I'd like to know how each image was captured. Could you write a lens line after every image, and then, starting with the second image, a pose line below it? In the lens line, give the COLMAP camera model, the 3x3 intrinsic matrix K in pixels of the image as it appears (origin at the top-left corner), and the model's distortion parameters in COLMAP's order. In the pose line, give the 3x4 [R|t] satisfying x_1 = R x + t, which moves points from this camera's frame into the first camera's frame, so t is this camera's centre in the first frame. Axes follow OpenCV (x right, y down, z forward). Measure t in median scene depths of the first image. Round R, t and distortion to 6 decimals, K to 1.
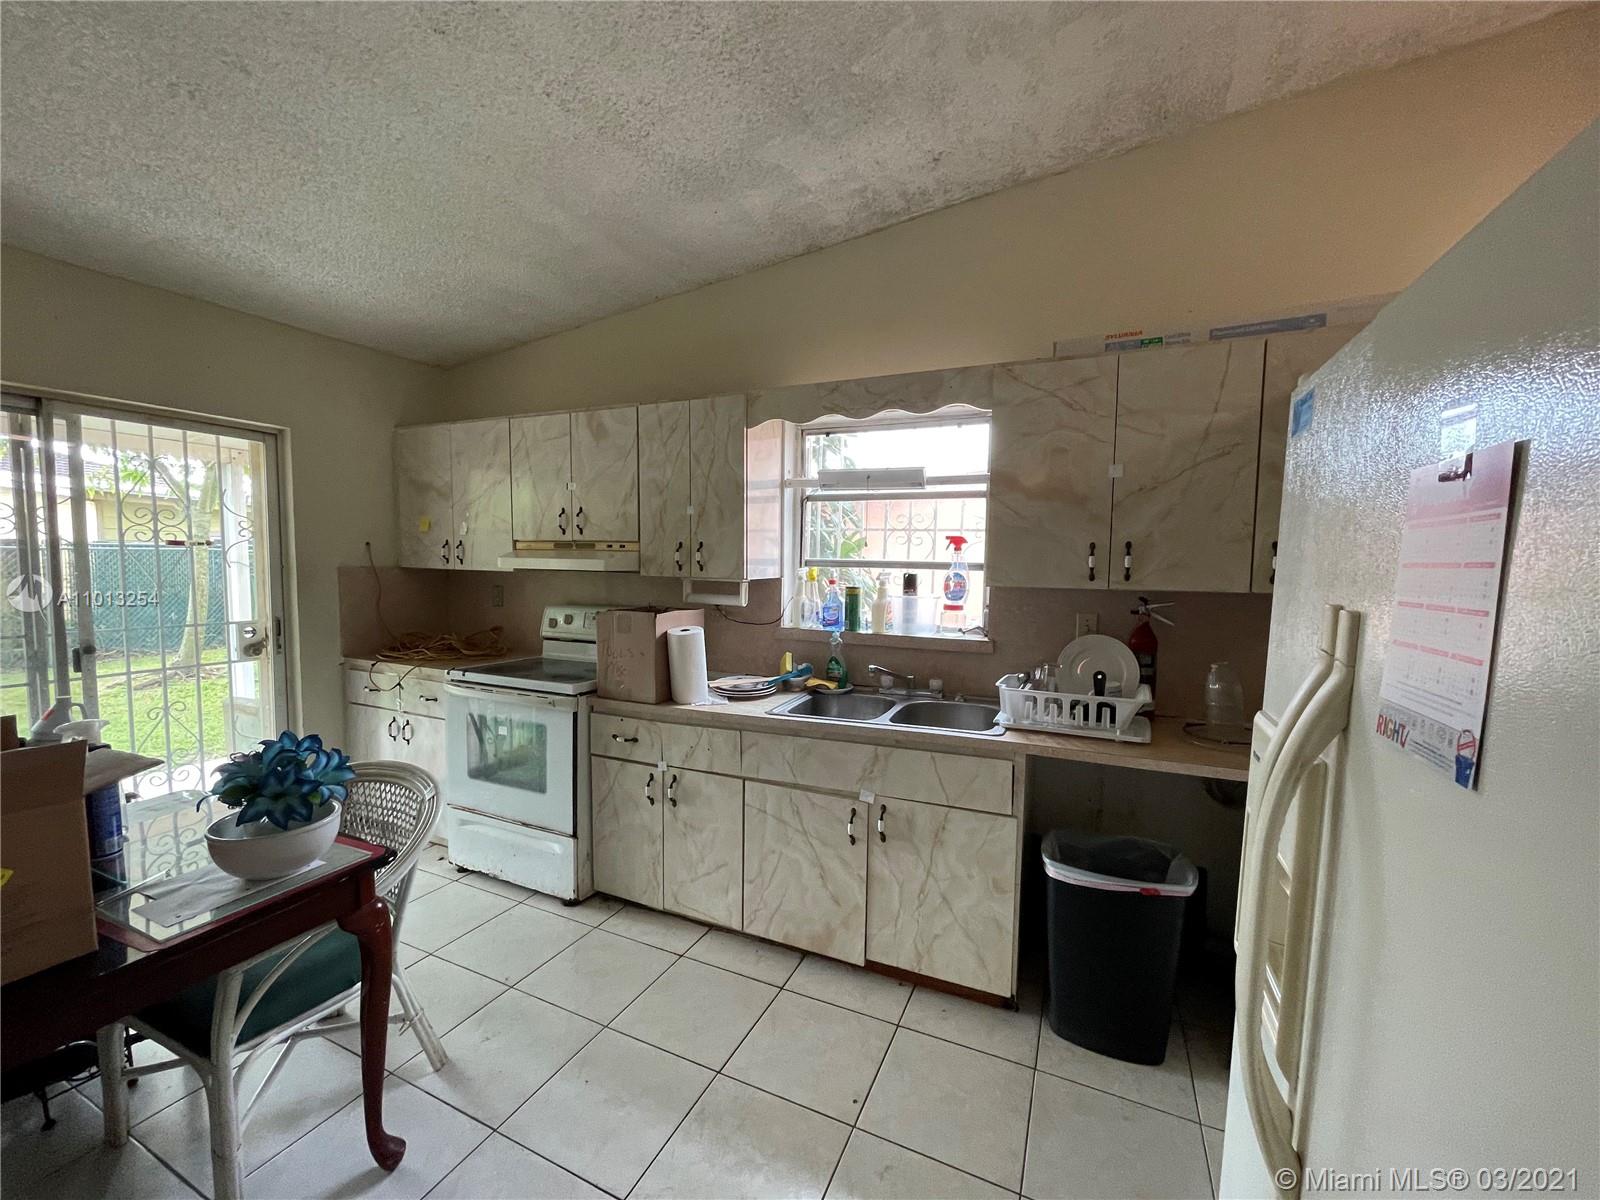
lens RADIAL K [[645.1, 0, 800.0], [0, 645.1, 600.0], [0, 0, 1]] dist [-0.001251, -0.000118]
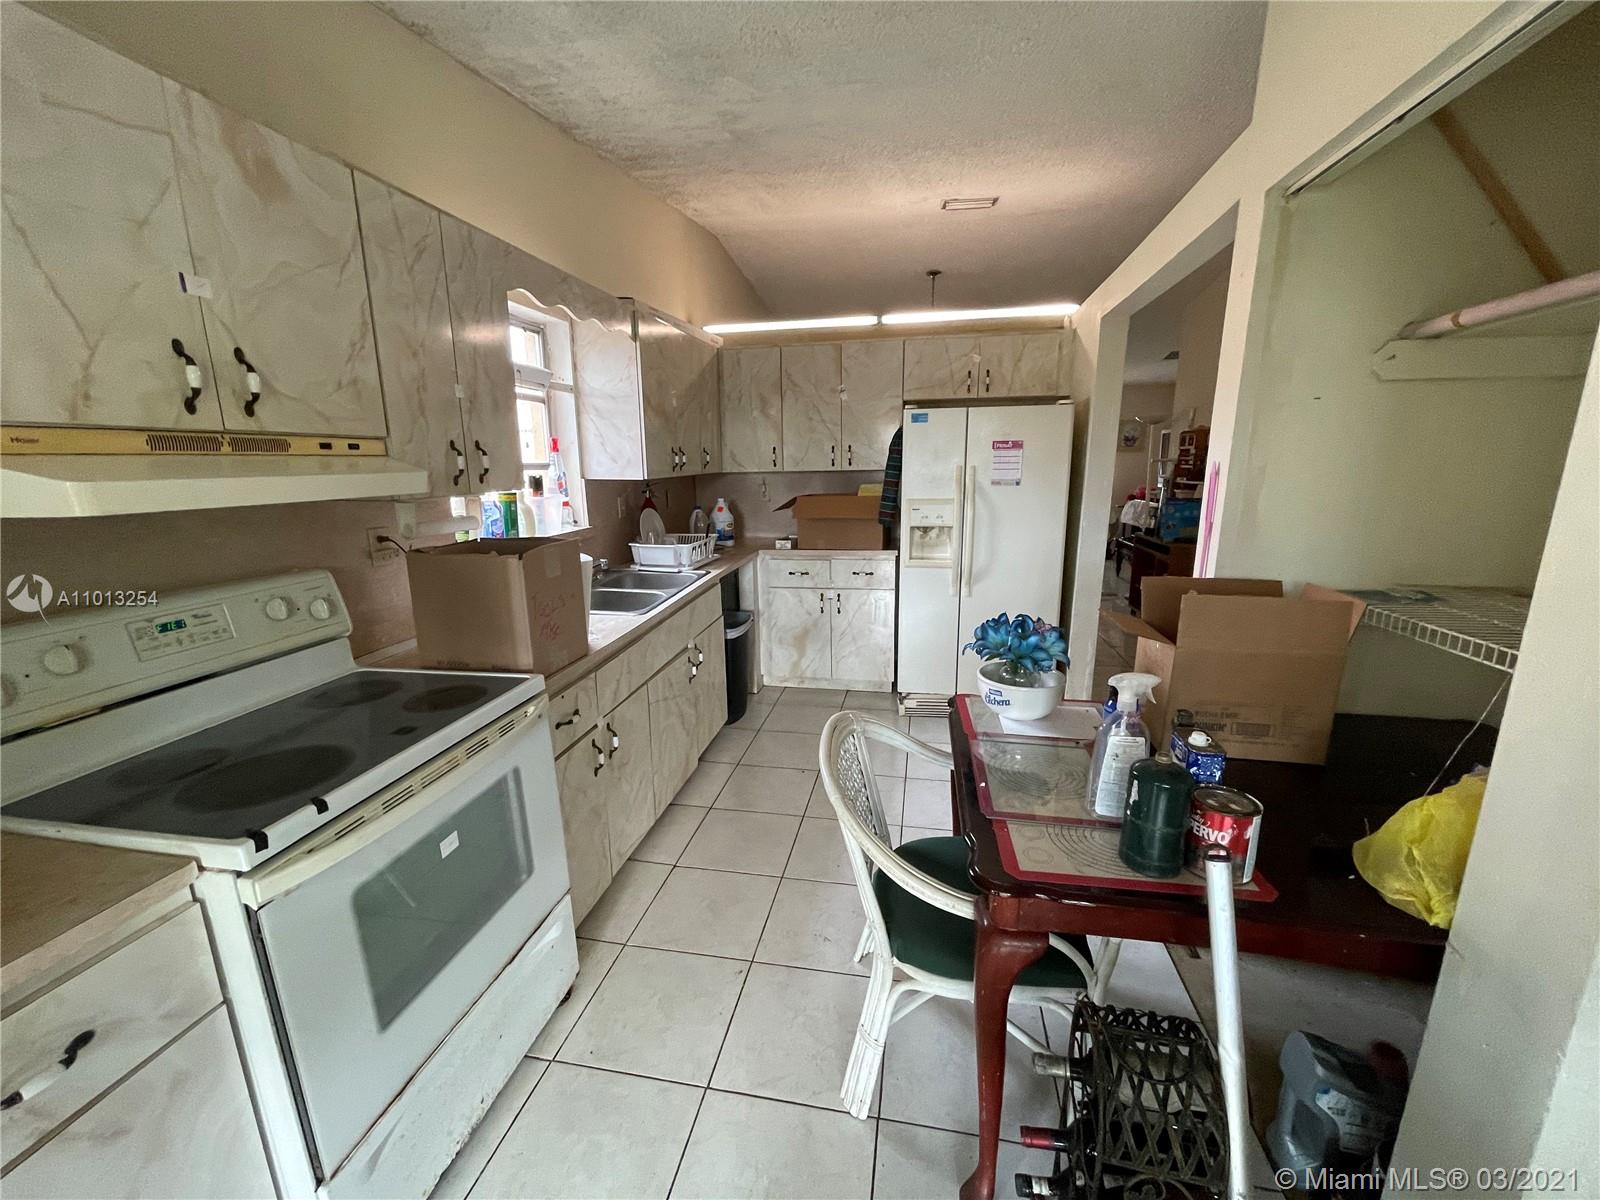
lens RADIAL K [[645.1, 0, 800.0], [0, 645.1, 600.0], [0, 0, 1]] dist [-0.001251, -0.000118]
pose [[-0.228244, -0.220867, 0.948221, -0.881872], [0.073941, 0.967183, 0.243082, -0.063763], [-0.970792, 0.125594, -0.204423, 0.782107]]
